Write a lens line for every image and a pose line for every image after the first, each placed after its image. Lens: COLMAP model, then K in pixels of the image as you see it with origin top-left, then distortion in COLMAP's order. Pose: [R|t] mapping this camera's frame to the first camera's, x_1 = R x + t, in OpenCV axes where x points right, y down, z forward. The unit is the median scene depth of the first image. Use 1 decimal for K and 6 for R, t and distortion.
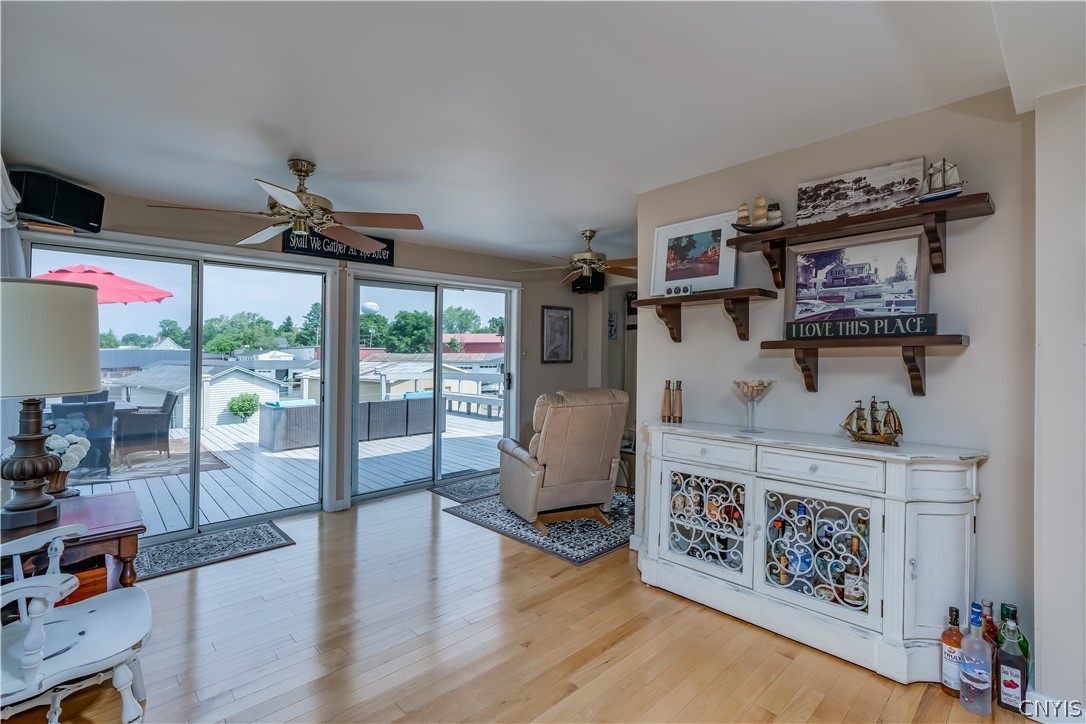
lens RADIAL K [[494.8, 0, 543.0], [0, 494.8, 362.0], [0, 0, 1]] dist [-0.000722, 0.000276]
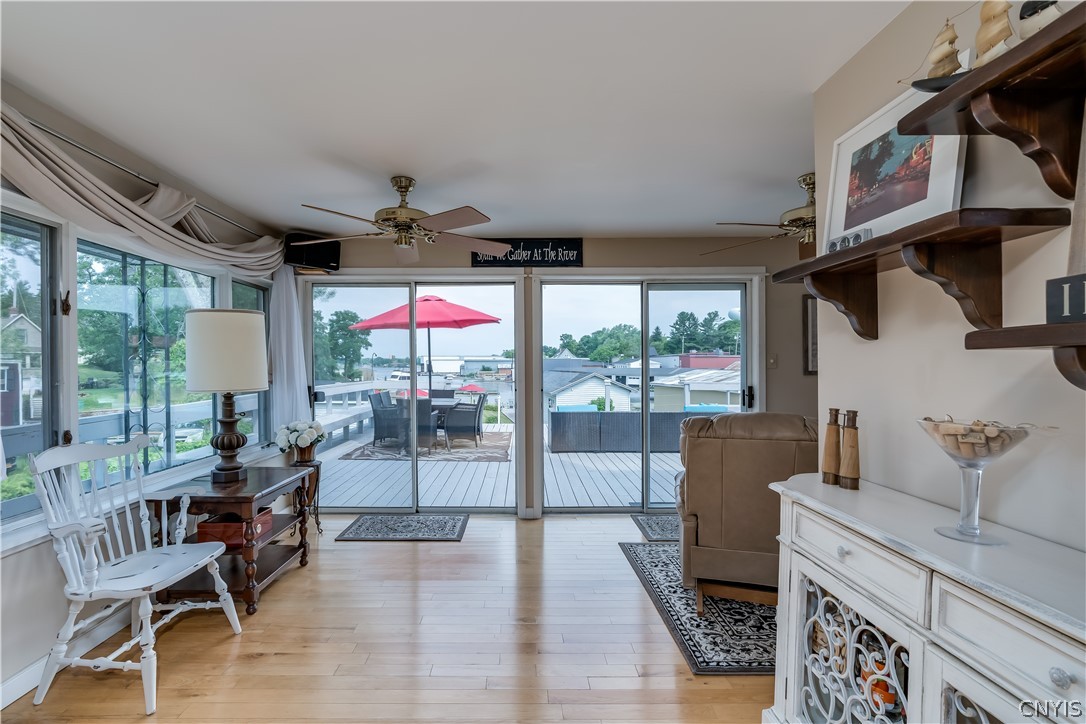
lens RADIAL K [[505.4, 0, 517.8], [0, 505.4, 371.8], [0, 0, 1]] dist [-0.001923, 0.000558]
pose [[0.728805, 0.013148, -0.684596, 0.309857], [-0.011067, 0.999911, 0.007422, -0.004182], [0.684632, 0.002168, 0.728885, 0.280380]]
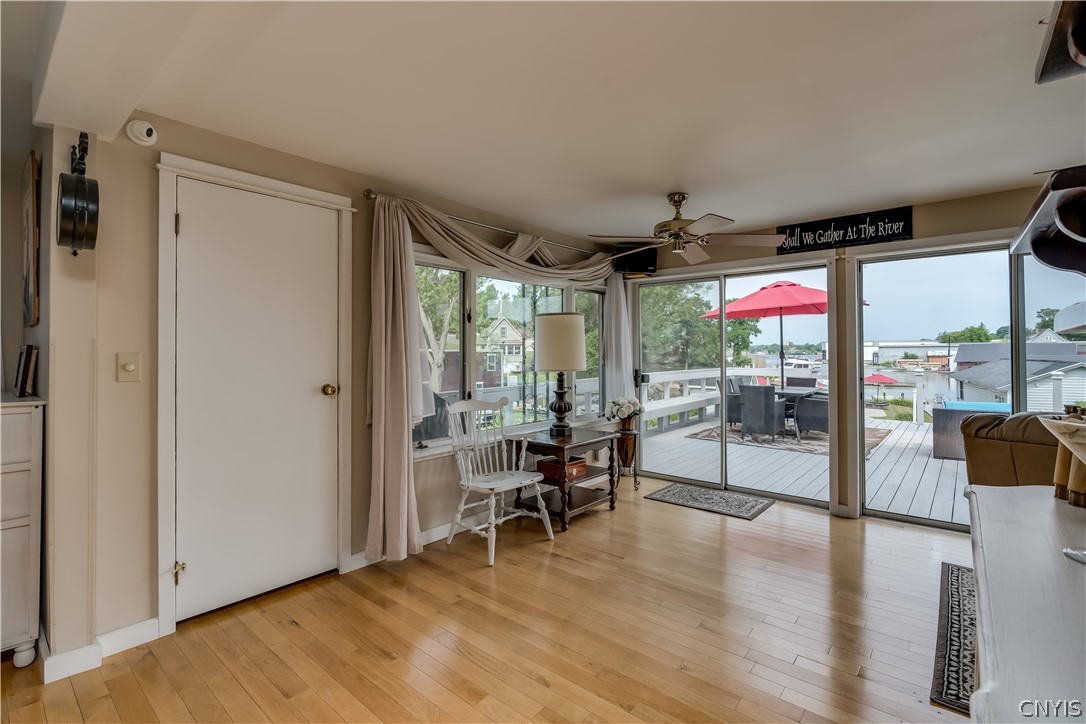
lens RADIAL K [[494.1, 0, 548.4], [0, 494.1, 355.3], [0, 0, 1]] dist [-0.001574, 0.000267]
pose [[0.122541, 0.009599, -0.992417, 0.506752], [-0.010657, 0.999908, 0.008356, -0.006524], [0.992406, 0.009552, 0.122632, 0.386485]]
